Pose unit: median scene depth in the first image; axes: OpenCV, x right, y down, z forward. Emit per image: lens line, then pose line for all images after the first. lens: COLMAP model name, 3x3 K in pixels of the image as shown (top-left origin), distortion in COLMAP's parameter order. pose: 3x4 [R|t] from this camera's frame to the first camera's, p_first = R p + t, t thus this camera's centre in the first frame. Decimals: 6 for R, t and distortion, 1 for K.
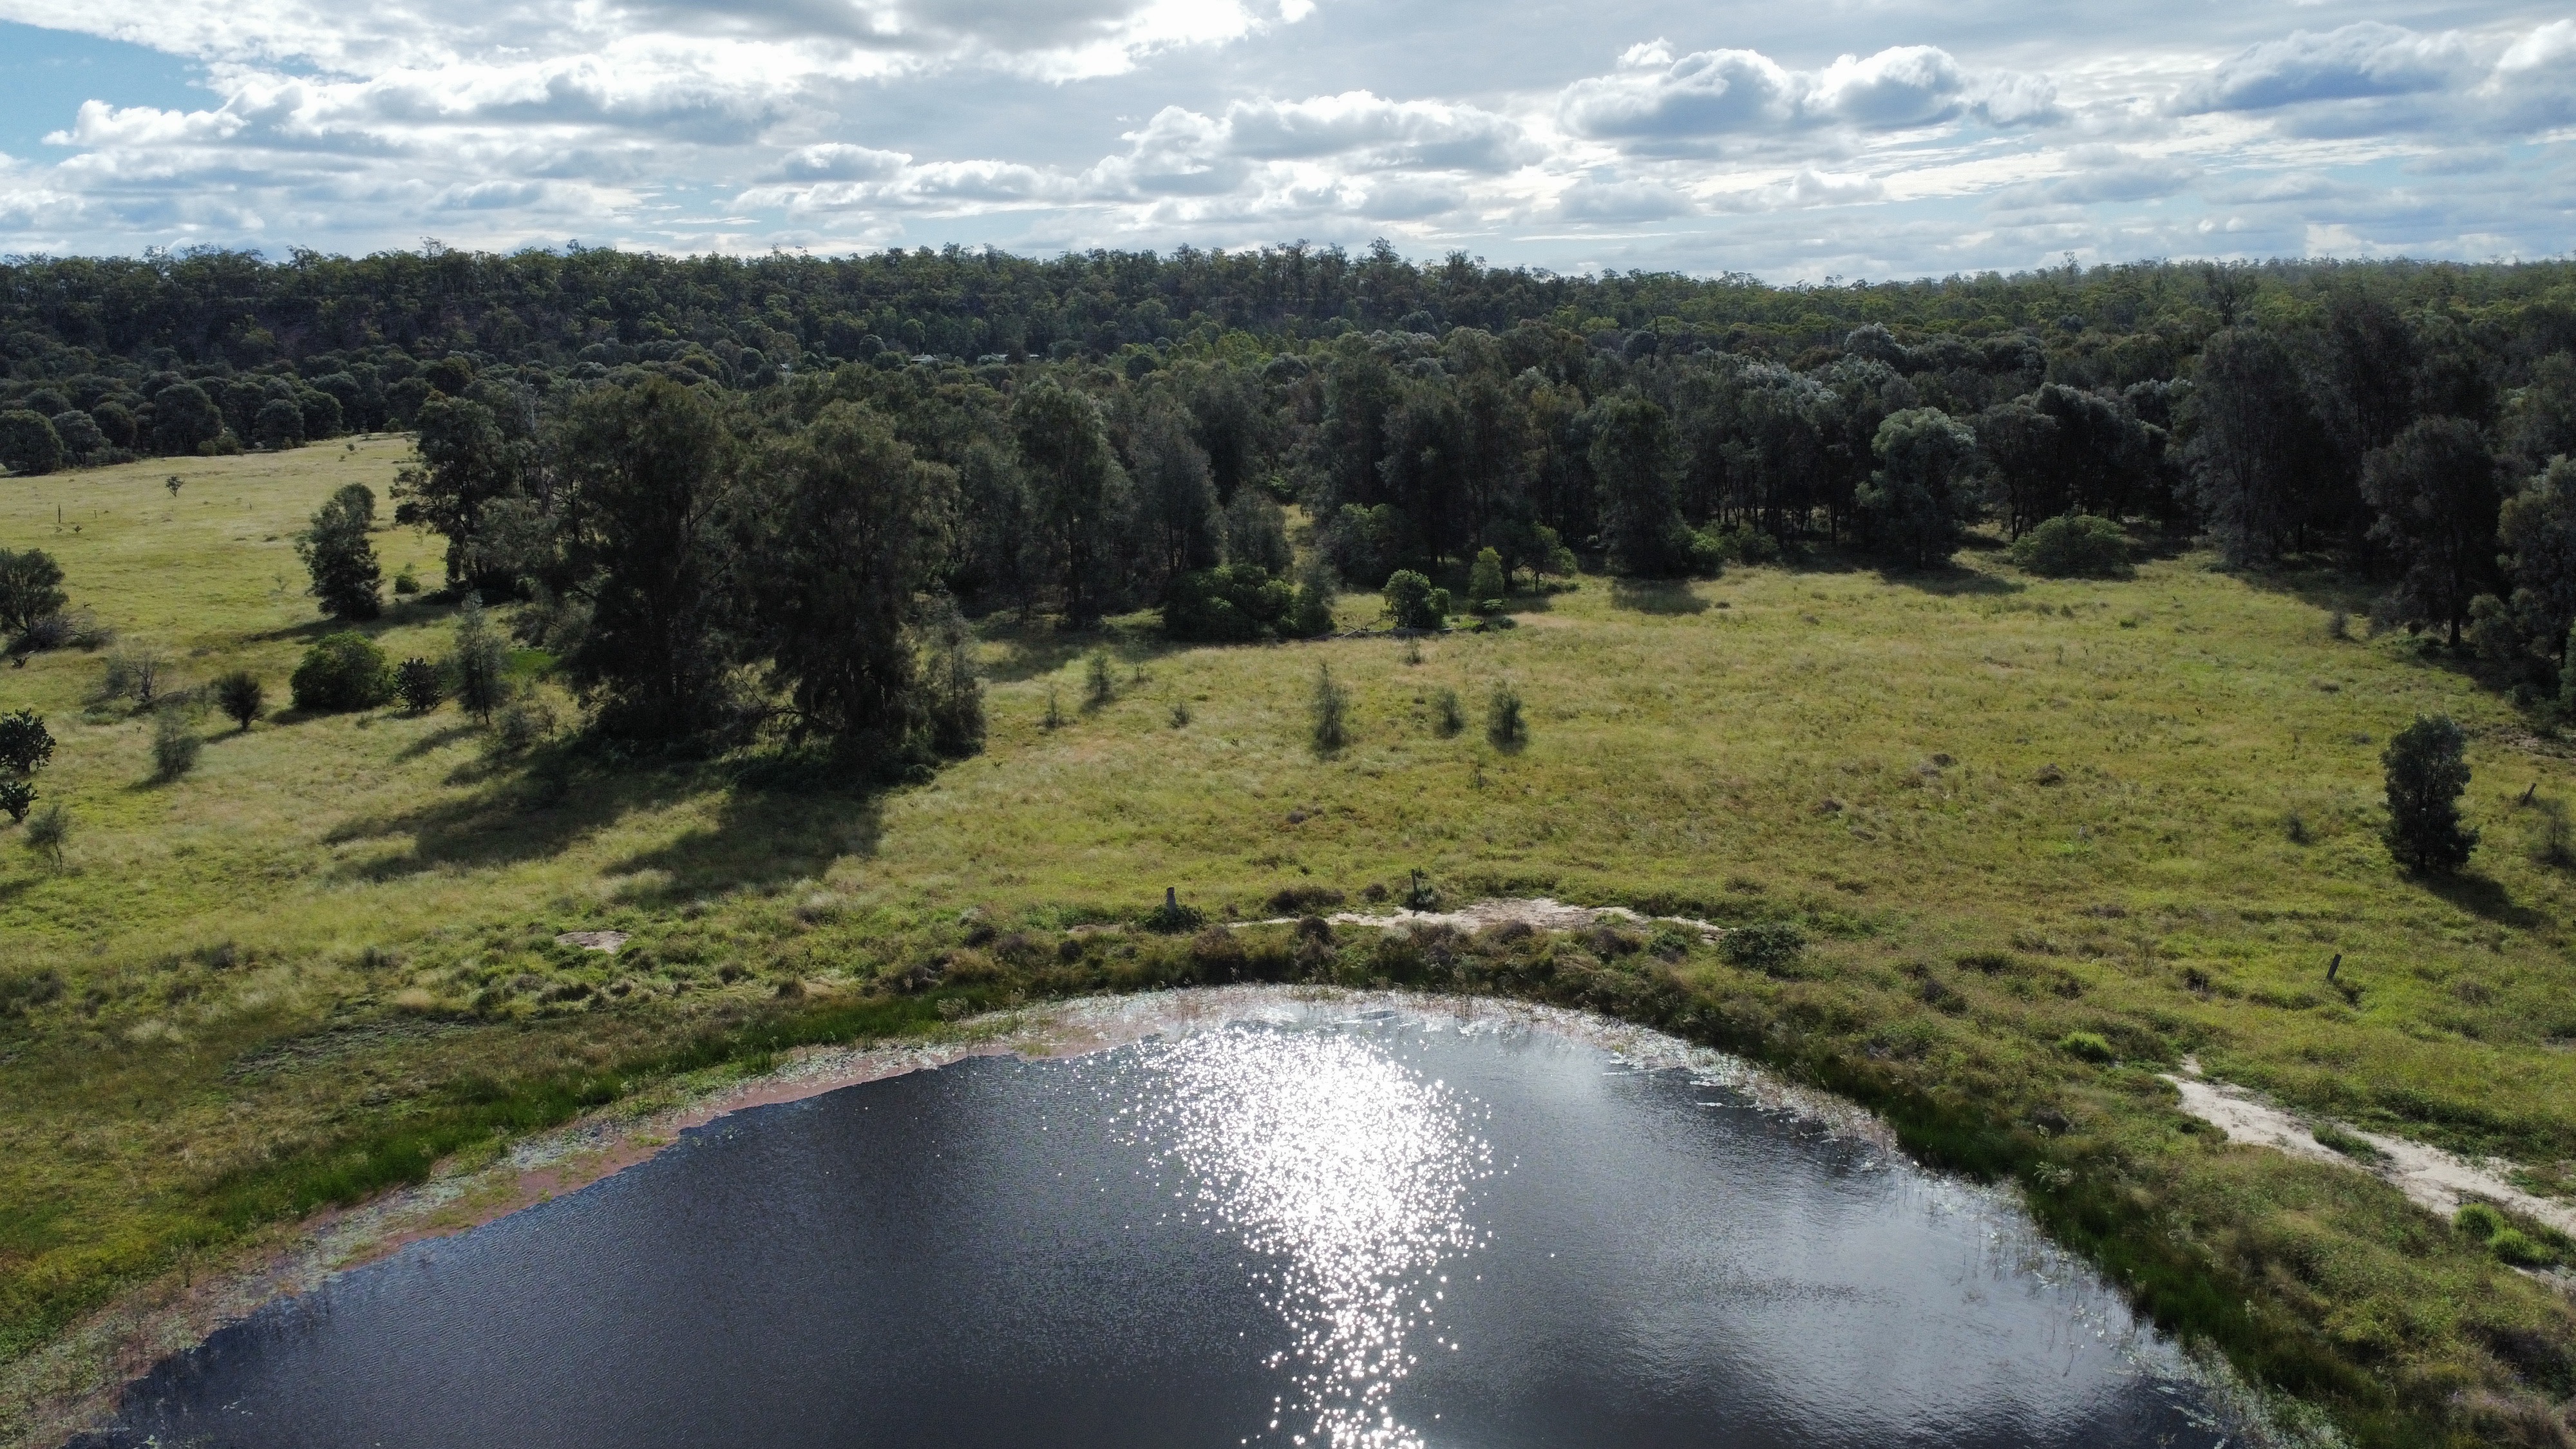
lens RADIAL K [[1976.5, 0, 1321.7], [0, 1976.5, 721.9], [0, 0, 1]] dist [-0.000047, 0.005619]
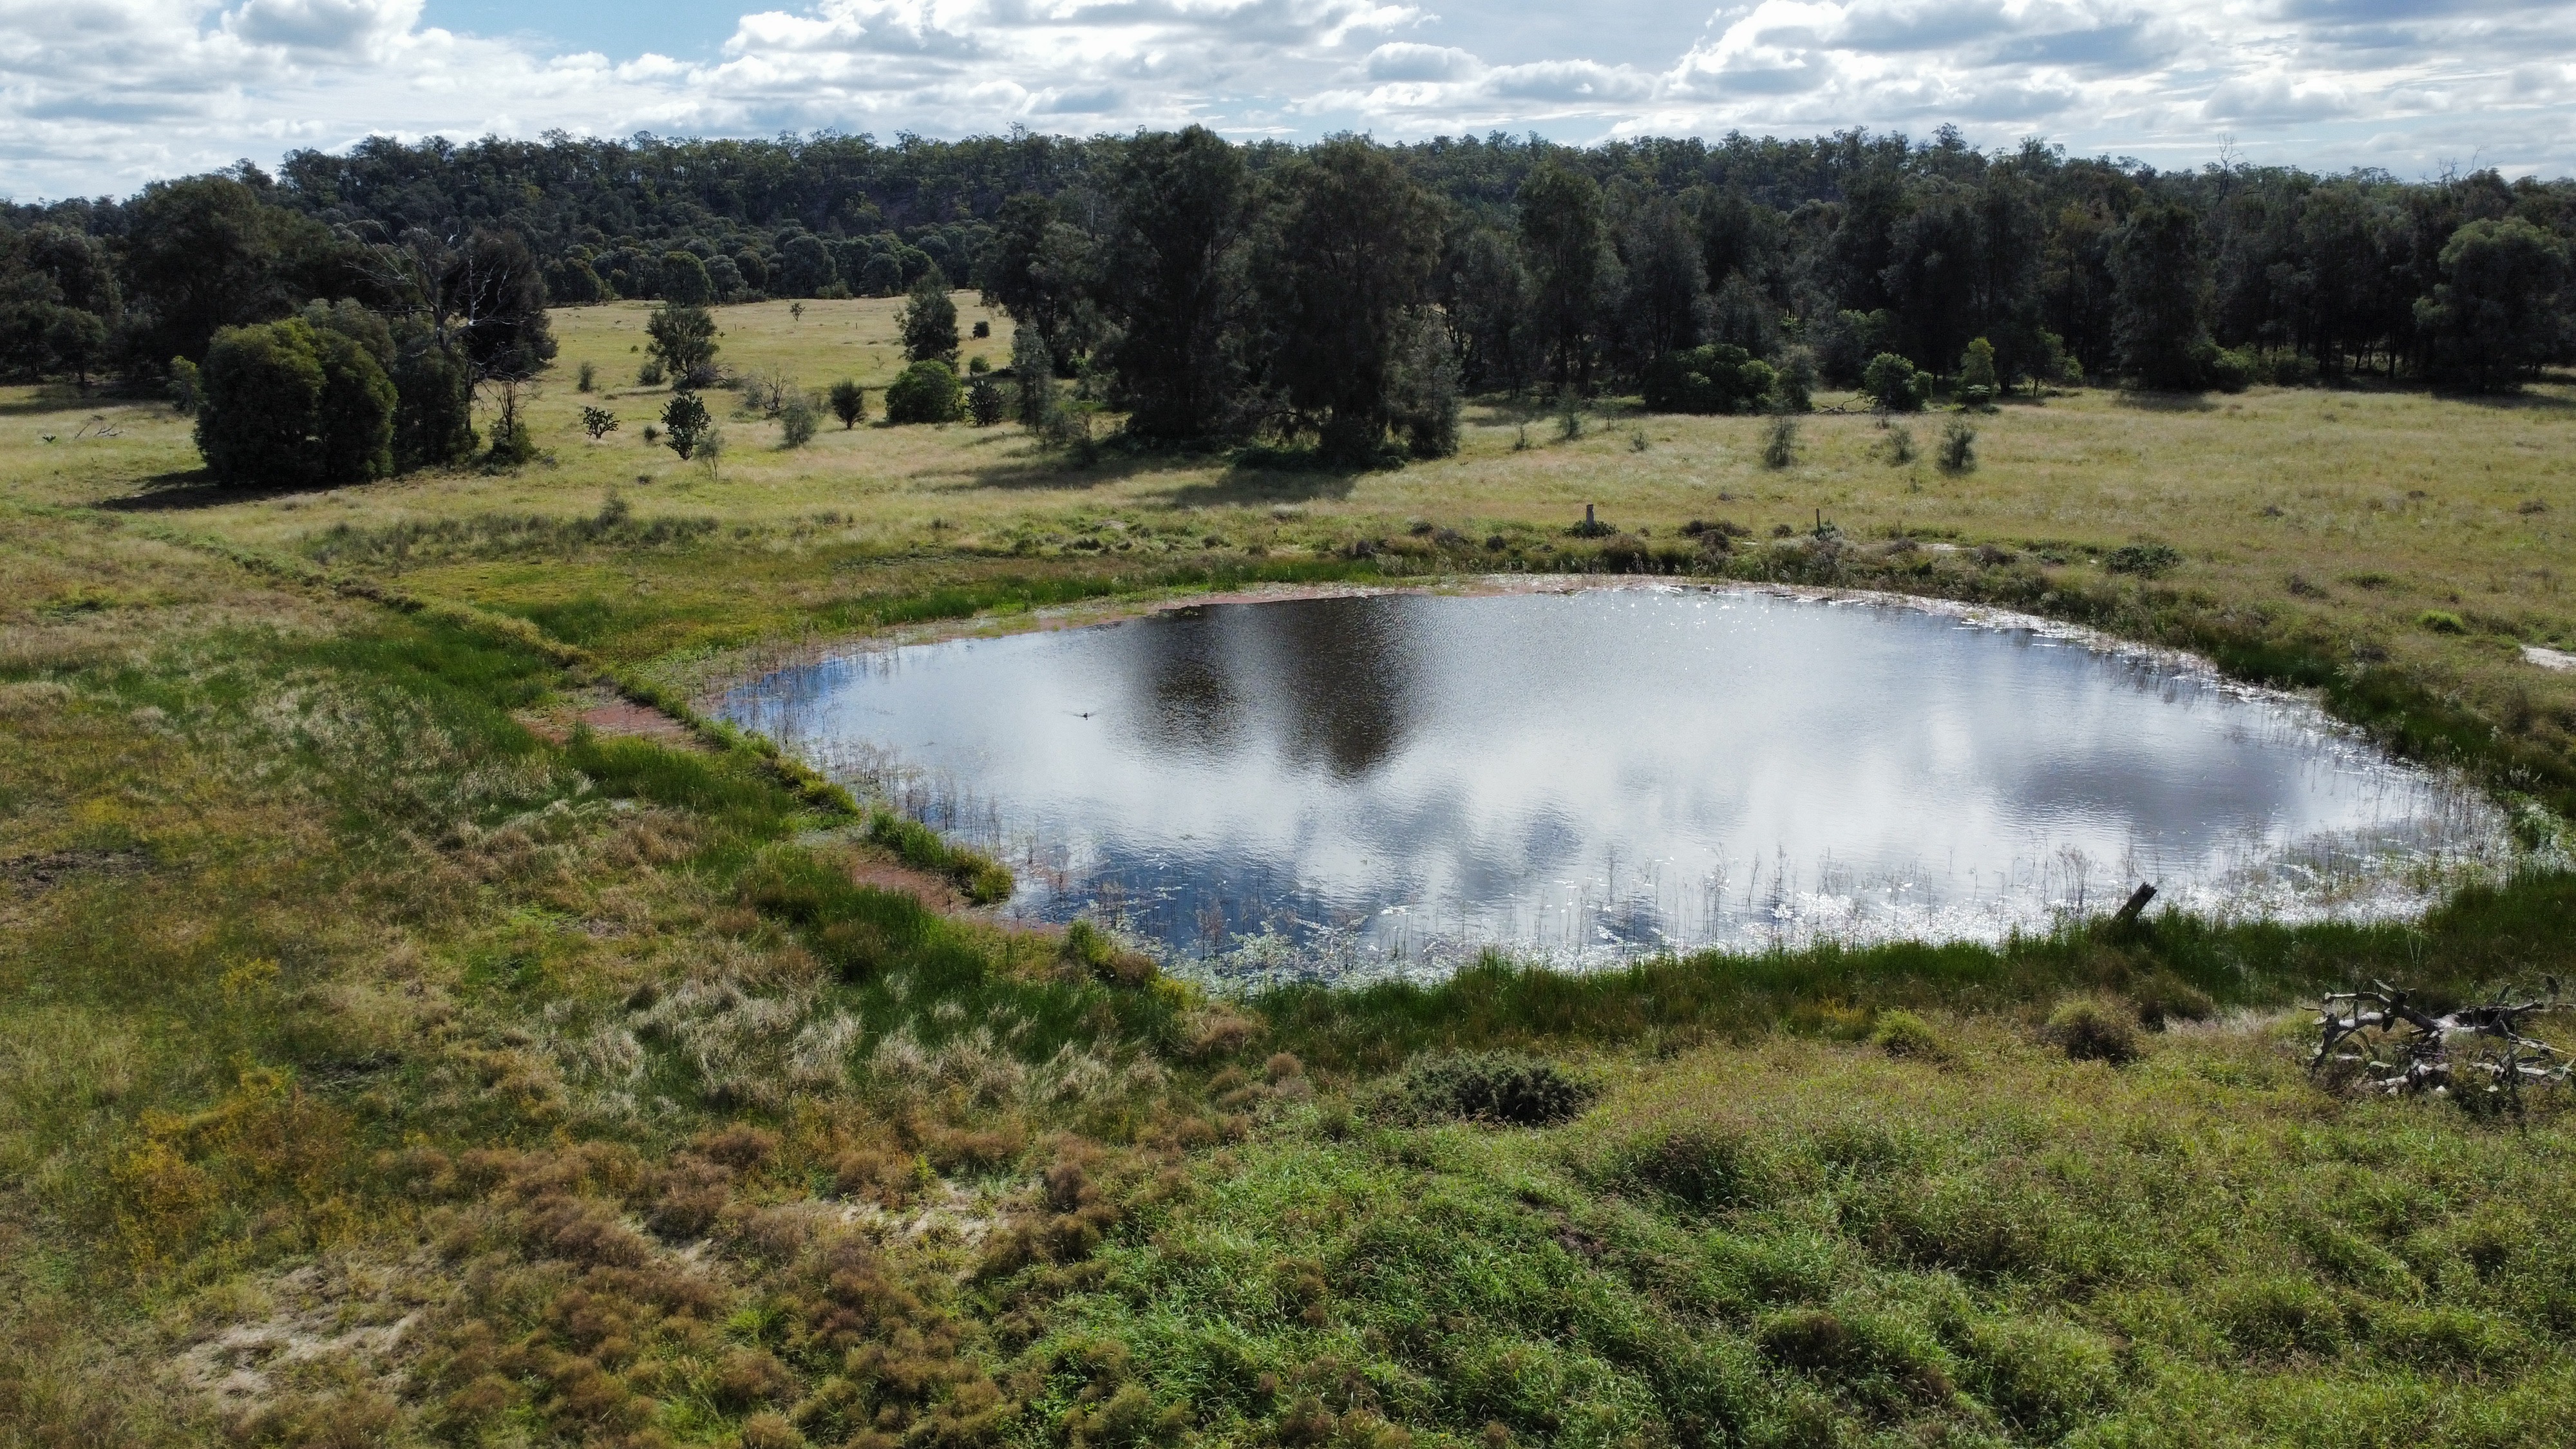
lens RADIAL K [[1974.6, 0, 1288.0], [0, 1974.6, 724.5], [0, 0, 1]] dist [0.003913, 0.010174]
pose [[0.960536, 0.075898, -0.267602, 0.032959], [-0.062070, 0.996281, 0.059769, 0.073220], [0.271143, -0.040800, 0.961674, -0.063561]]
